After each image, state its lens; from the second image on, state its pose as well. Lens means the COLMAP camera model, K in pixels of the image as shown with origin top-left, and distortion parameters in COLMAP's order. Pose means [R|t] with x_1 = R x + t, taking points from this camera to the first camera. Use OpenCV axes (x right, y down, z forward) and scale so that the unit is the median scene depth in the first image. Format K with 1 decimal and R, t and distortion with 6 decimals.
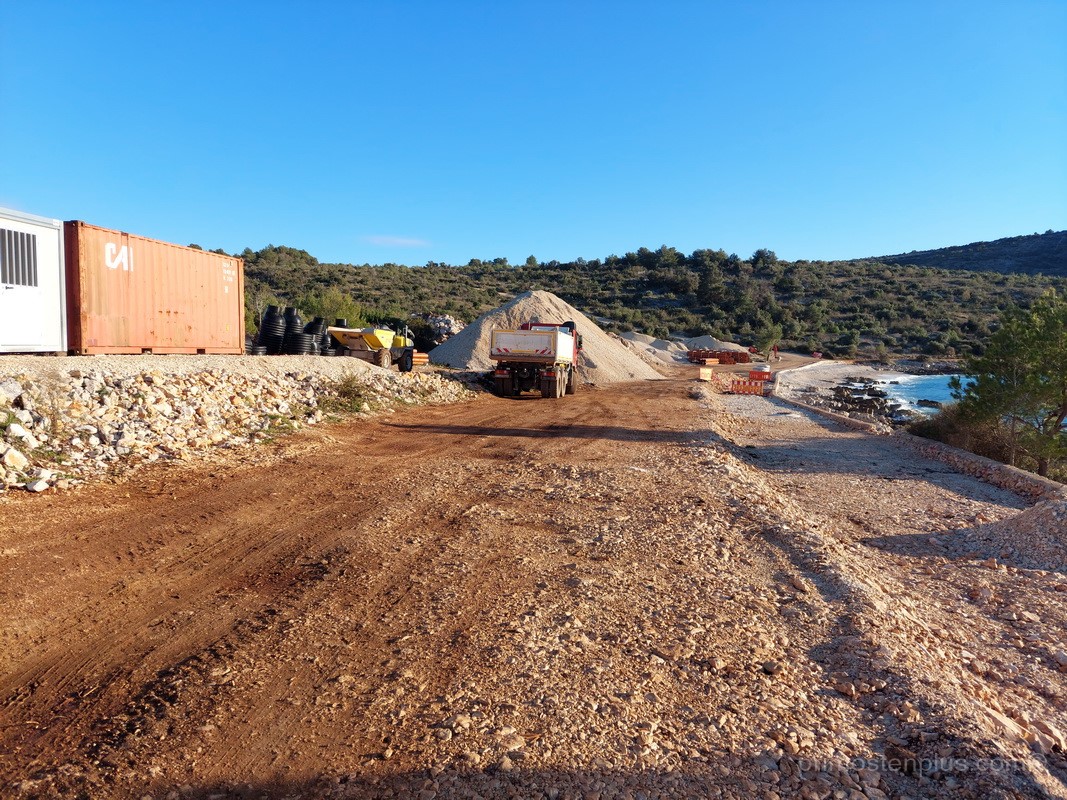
lens RADIAL K [[751.6, 0, 553.1], [0, 751.6, 399.4], [0, 0, 1]] dist [0.051168, -0.047565]
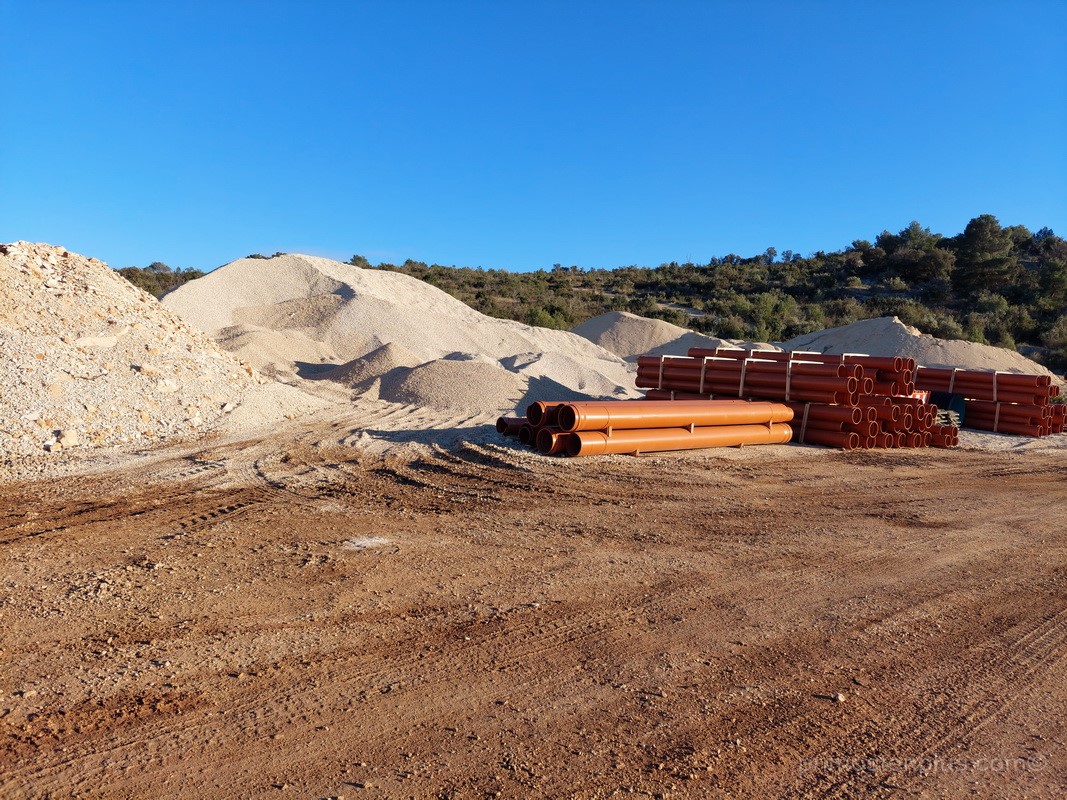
lens RADIAL K [[764.0, 0, 533.5], [0, 764.0, 400.0], [0, 0, 1]] dist [0.007239, -0.043992]
pose [[0.932686, 0.021856, -0.360027, 0.114018], [-0.041921, 0.997966, -0.048018, -0.023454], [0.358246, 0.059878, 0.931705, 0.431475]]
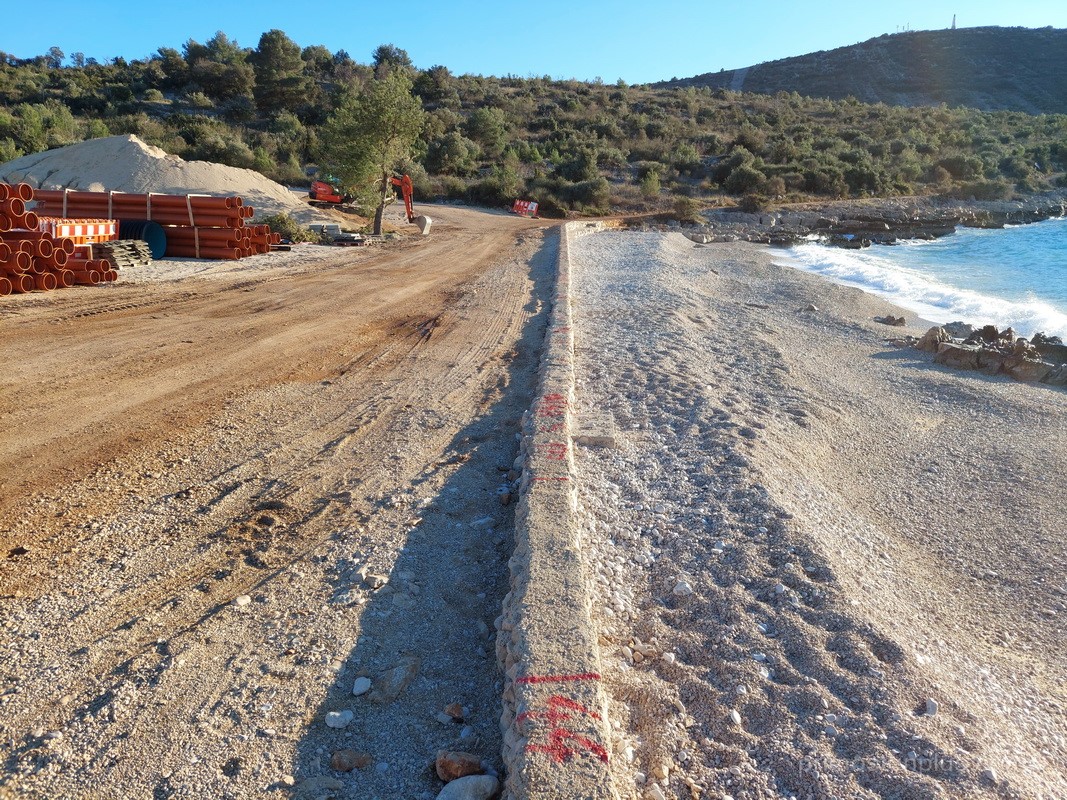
lens RADIAL K [[751.6, 0, 553.1], [0, 751.6, 399.4], [0, 0, 1]] dist [0.051168, -0.047565]
pose [[0.901918, -0.147984, 0.405765, 0.132981], [0.075732, 0.979101, 0.188748, -0.023788], [-0.425217, -0.139506, 0.894276, 0.436766]]
